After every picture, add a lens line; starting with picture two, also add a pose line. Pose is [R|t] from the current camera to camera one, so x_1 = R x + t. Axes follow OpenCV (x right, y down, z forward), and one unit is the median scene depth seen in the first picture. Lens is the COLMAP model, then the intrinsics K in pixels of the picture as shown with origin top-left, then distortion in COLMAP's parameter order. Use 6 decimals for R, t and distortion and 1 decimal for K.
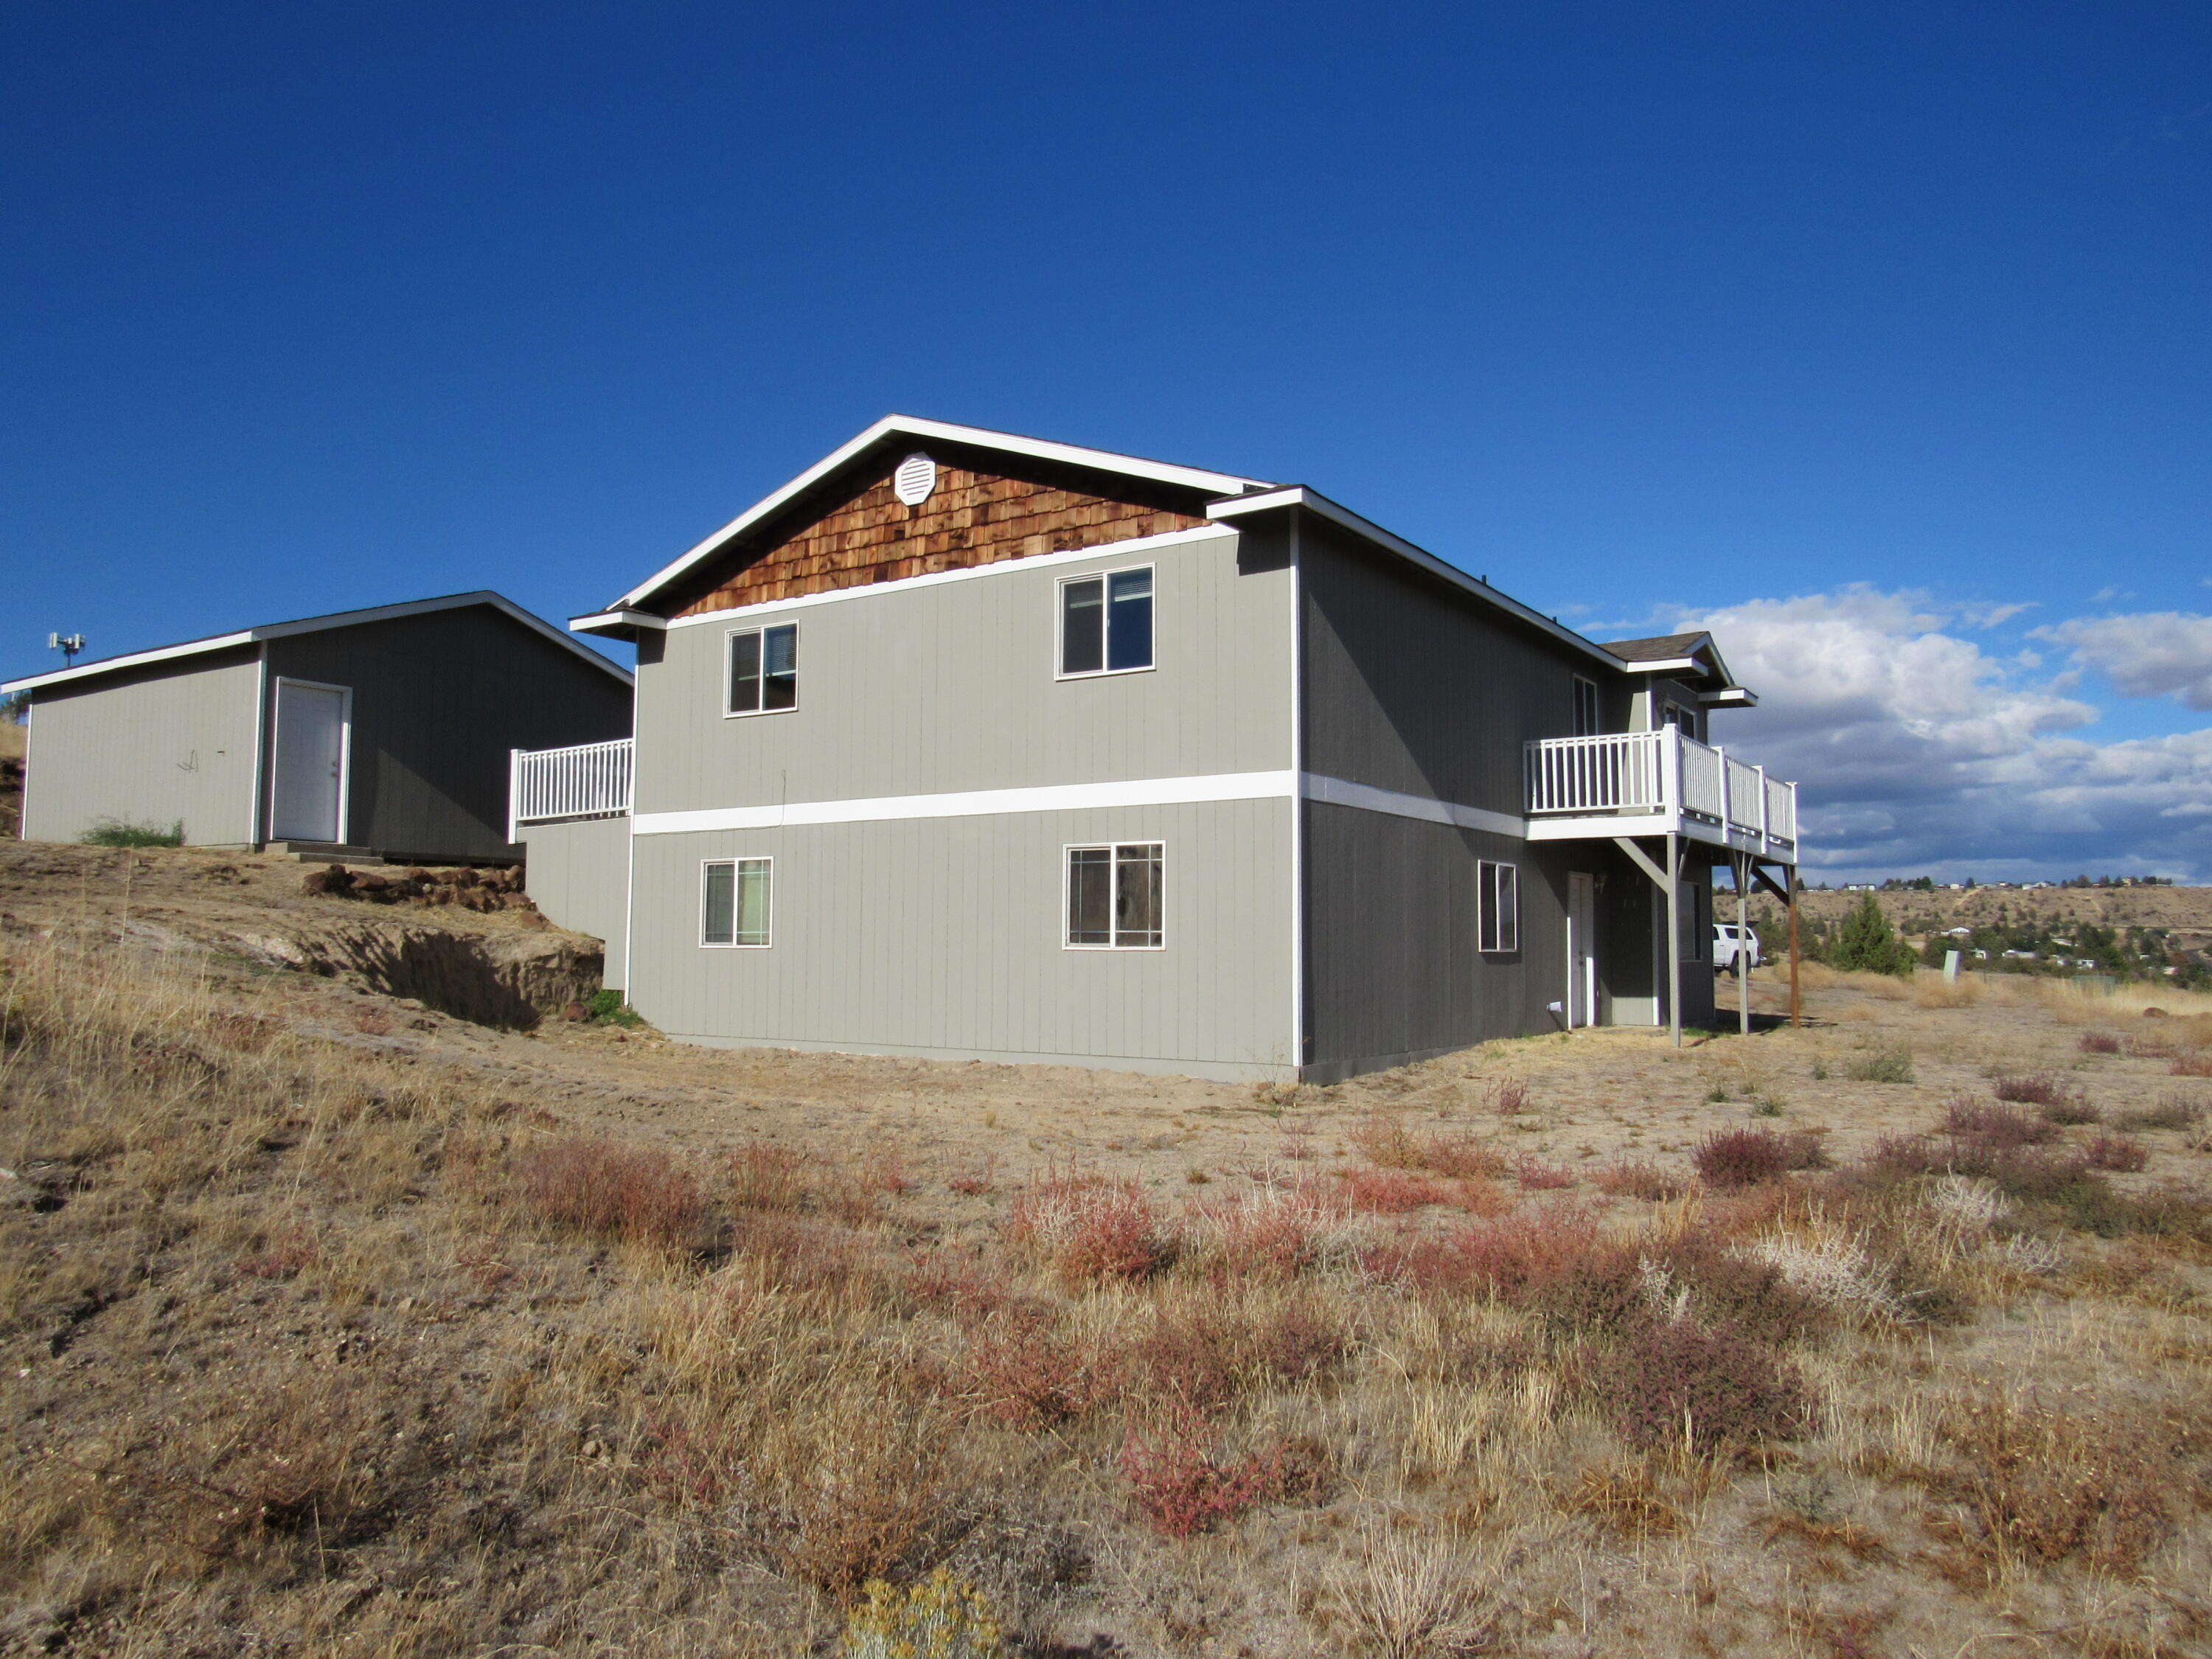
lens RADIAL K [[1594.5, 0, 1106.0], [0, 1594.5, 829.5], [0, 0, 1]] dist [-0.012348, -0.002574]
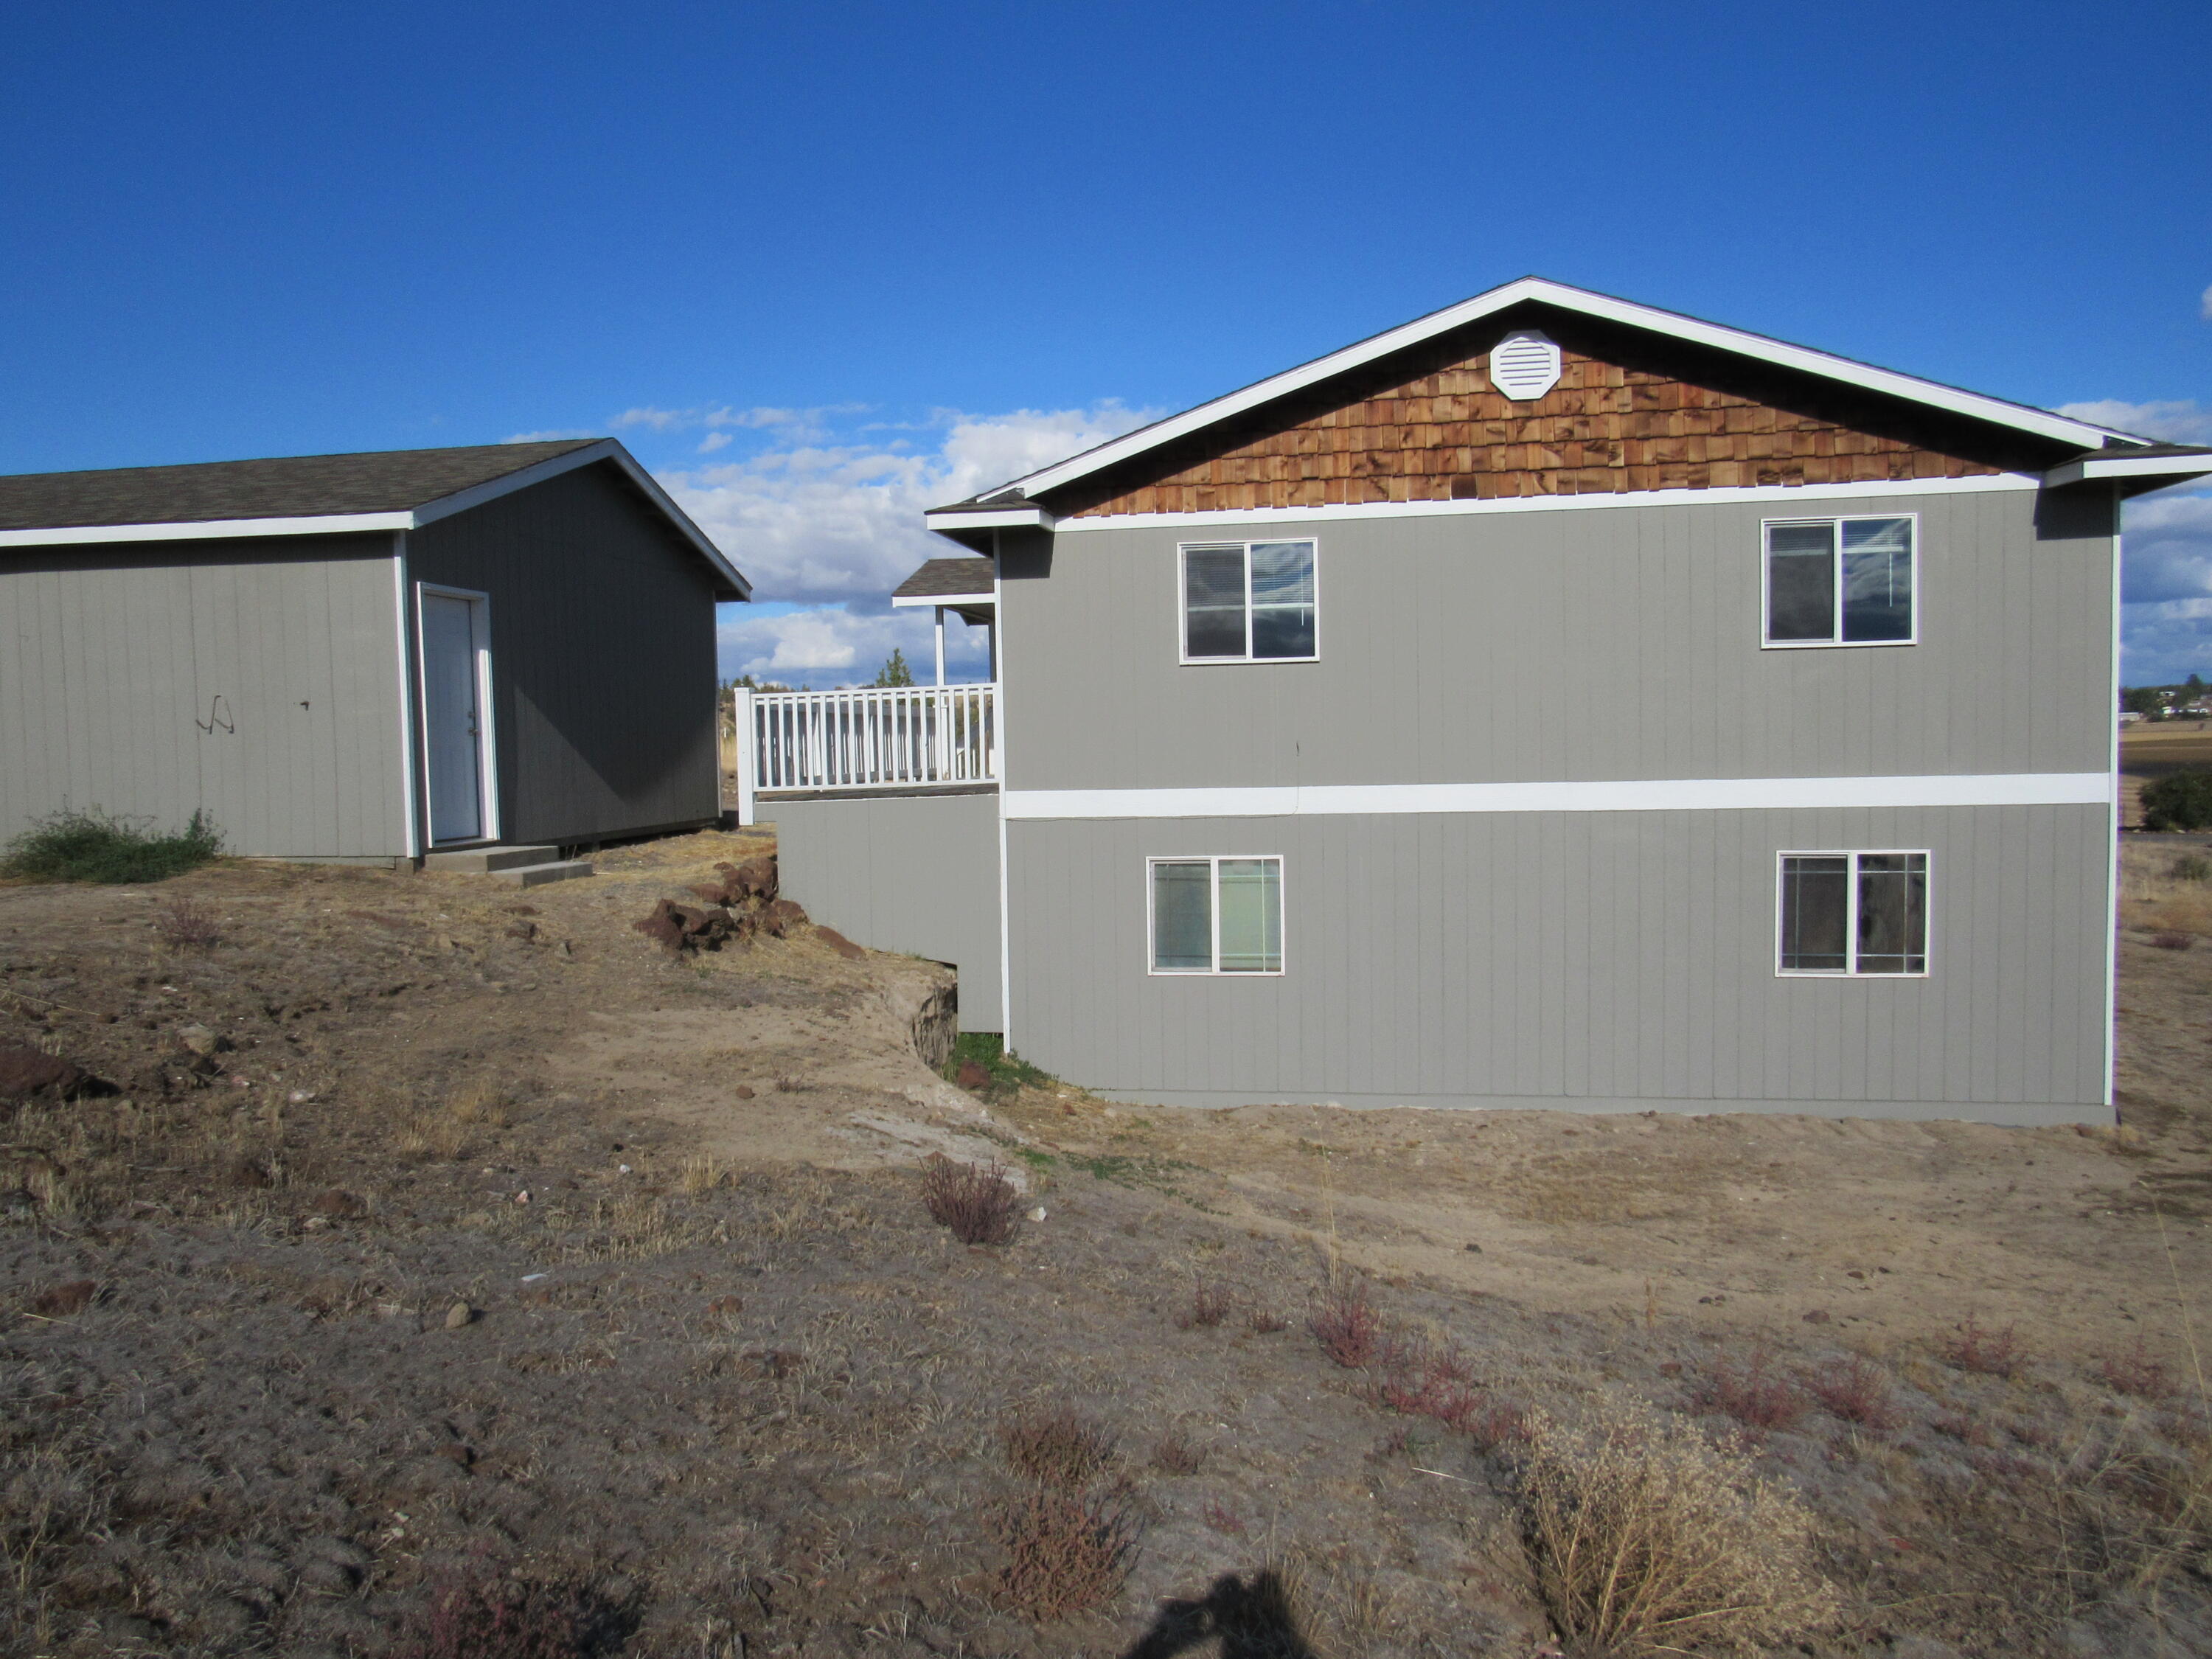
lens RADIAL K [[1594.5, 0, 1106.0], [0, 1594.5, 829.5], [0, 0, 1]] dist [-0.012348, -0.002574]
pose [[0.904826, -0.044671, 0.423432, -0.637958], [-0.008925, 0.992273, 0.123755, -0.092866], [-0.425688, -0.115756, 0.897435, 0.380045]]
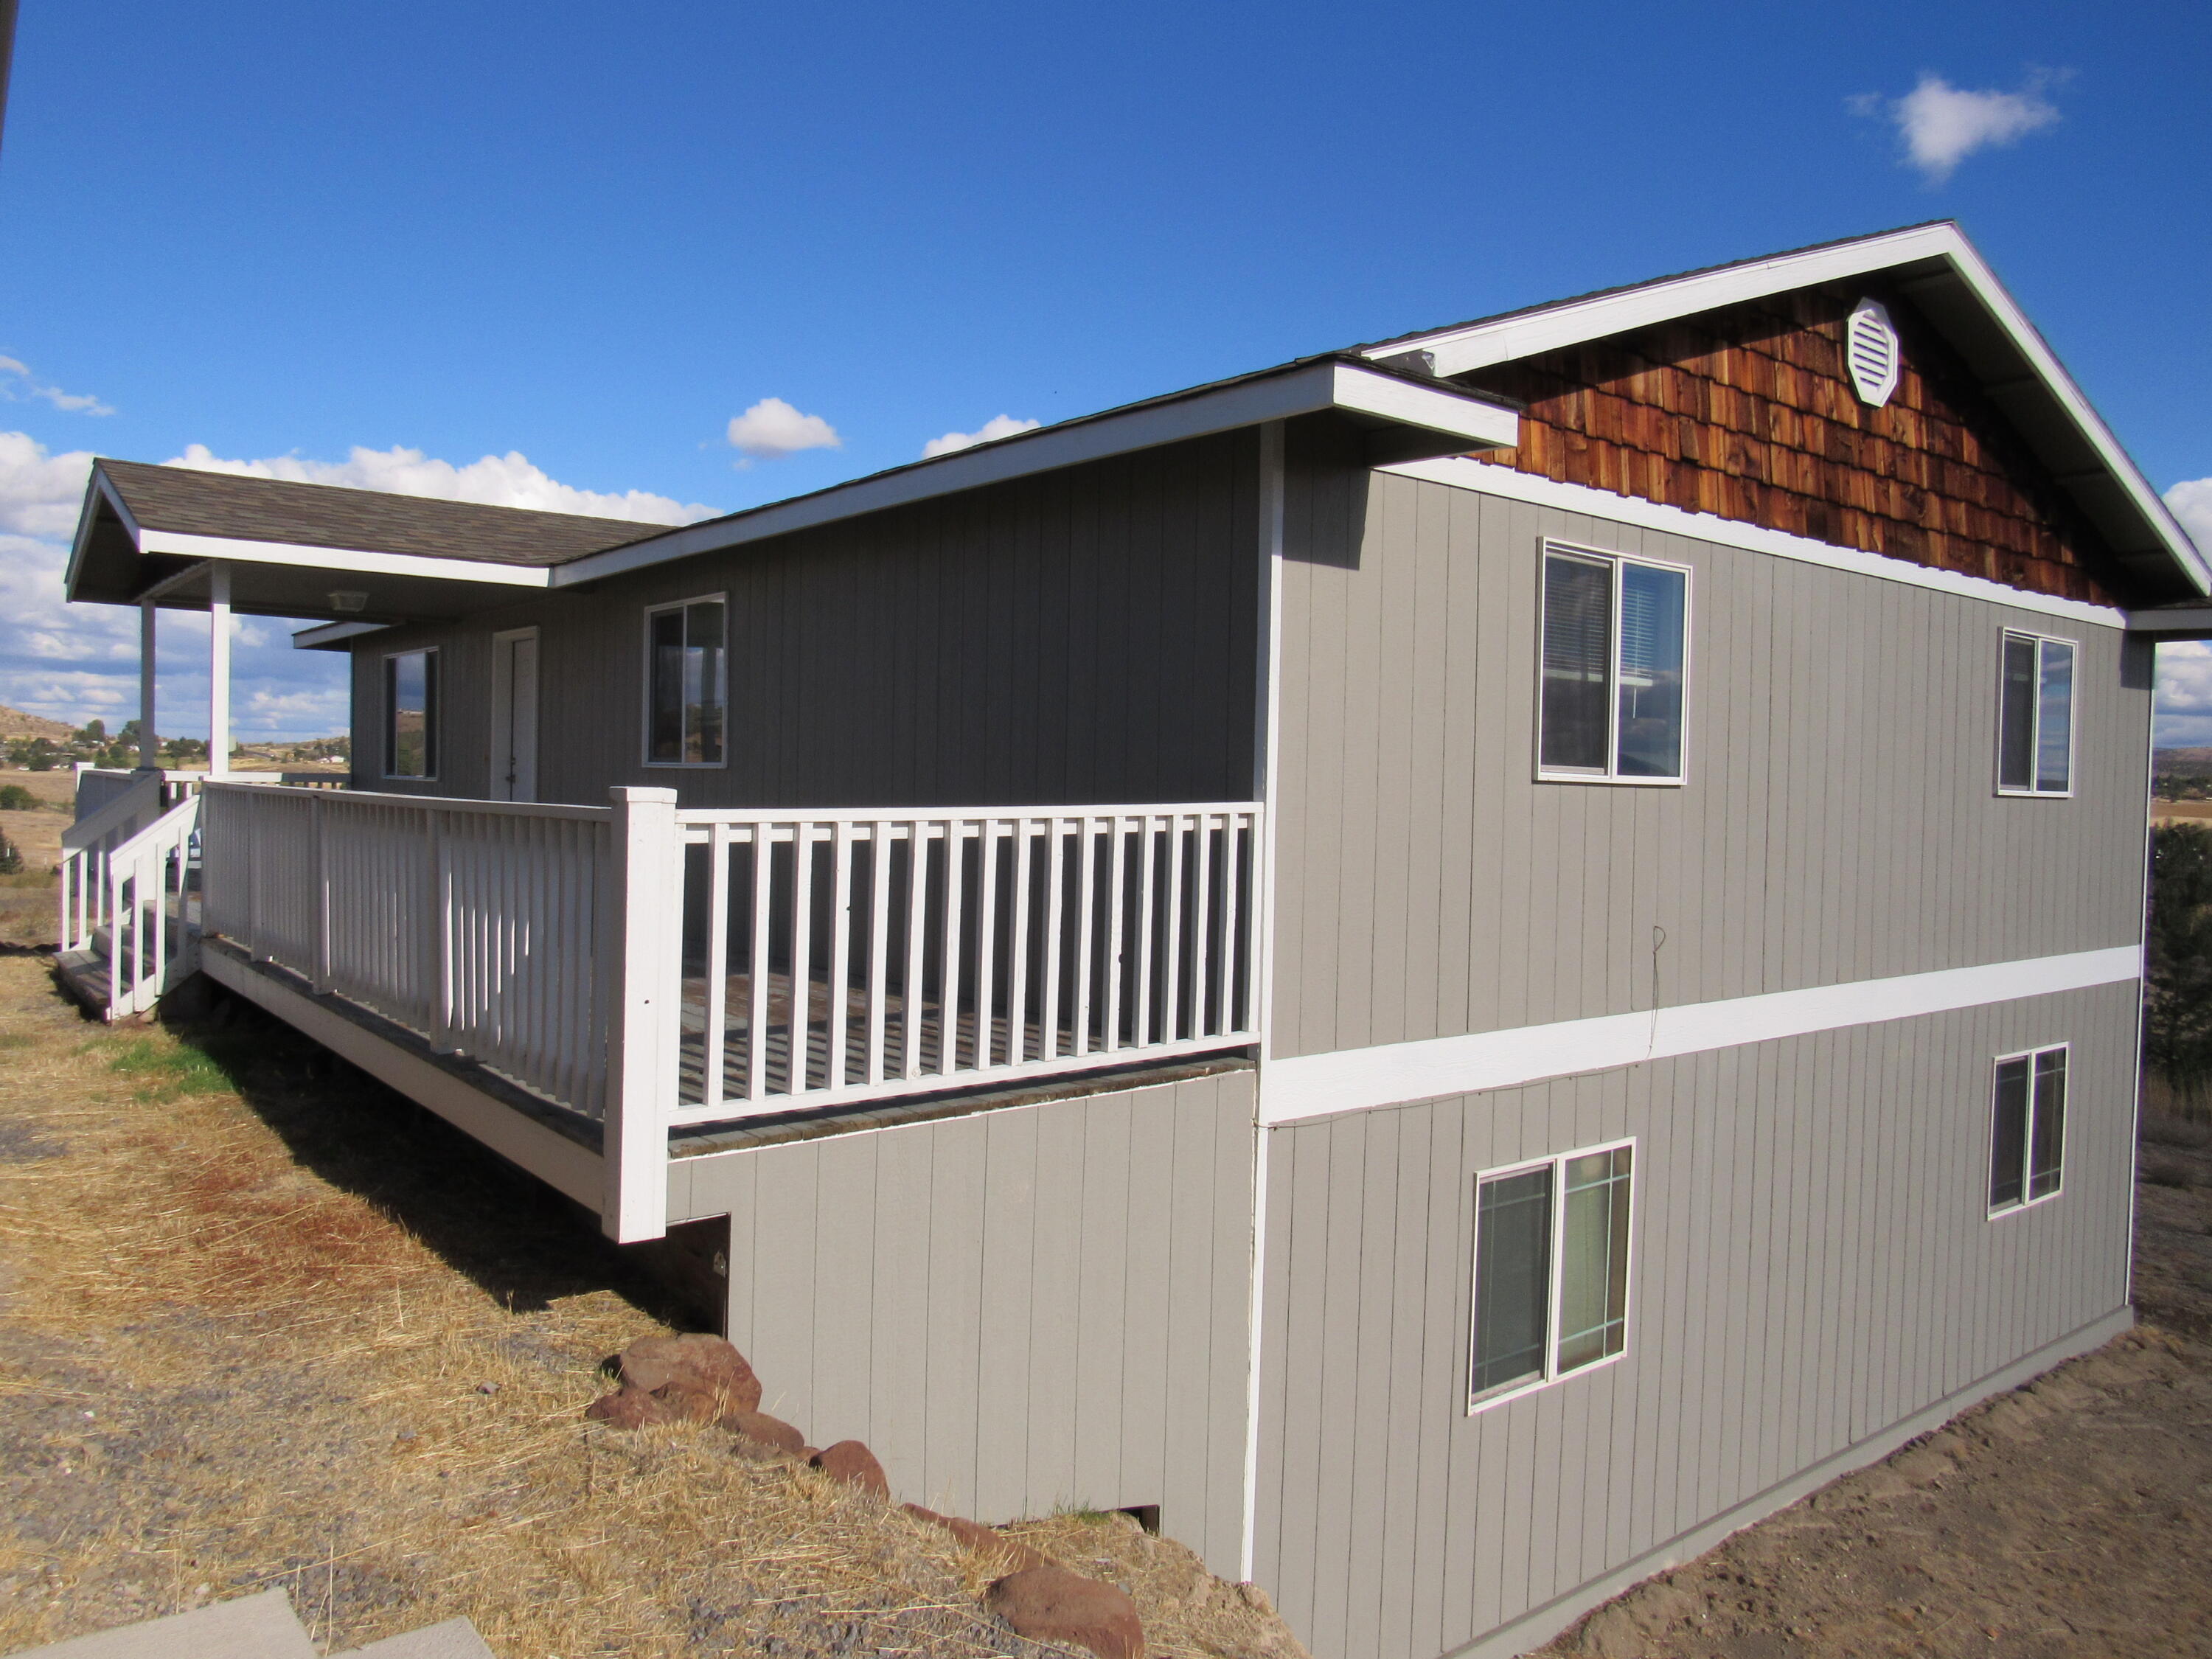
lens RADIAL K [[1594.5, 0, 1106.0], [0, 1594.5, 829.5], [0, 0, 1]] dist [-0.012348, -0.002574]
pose [[0.285833, -0.022164, 0.958023, -0.676013], [-0.092645, 0.994410, 0.050647, -0.074275], [-0.953791, -0.103232, 0.282182, 1.082262]]
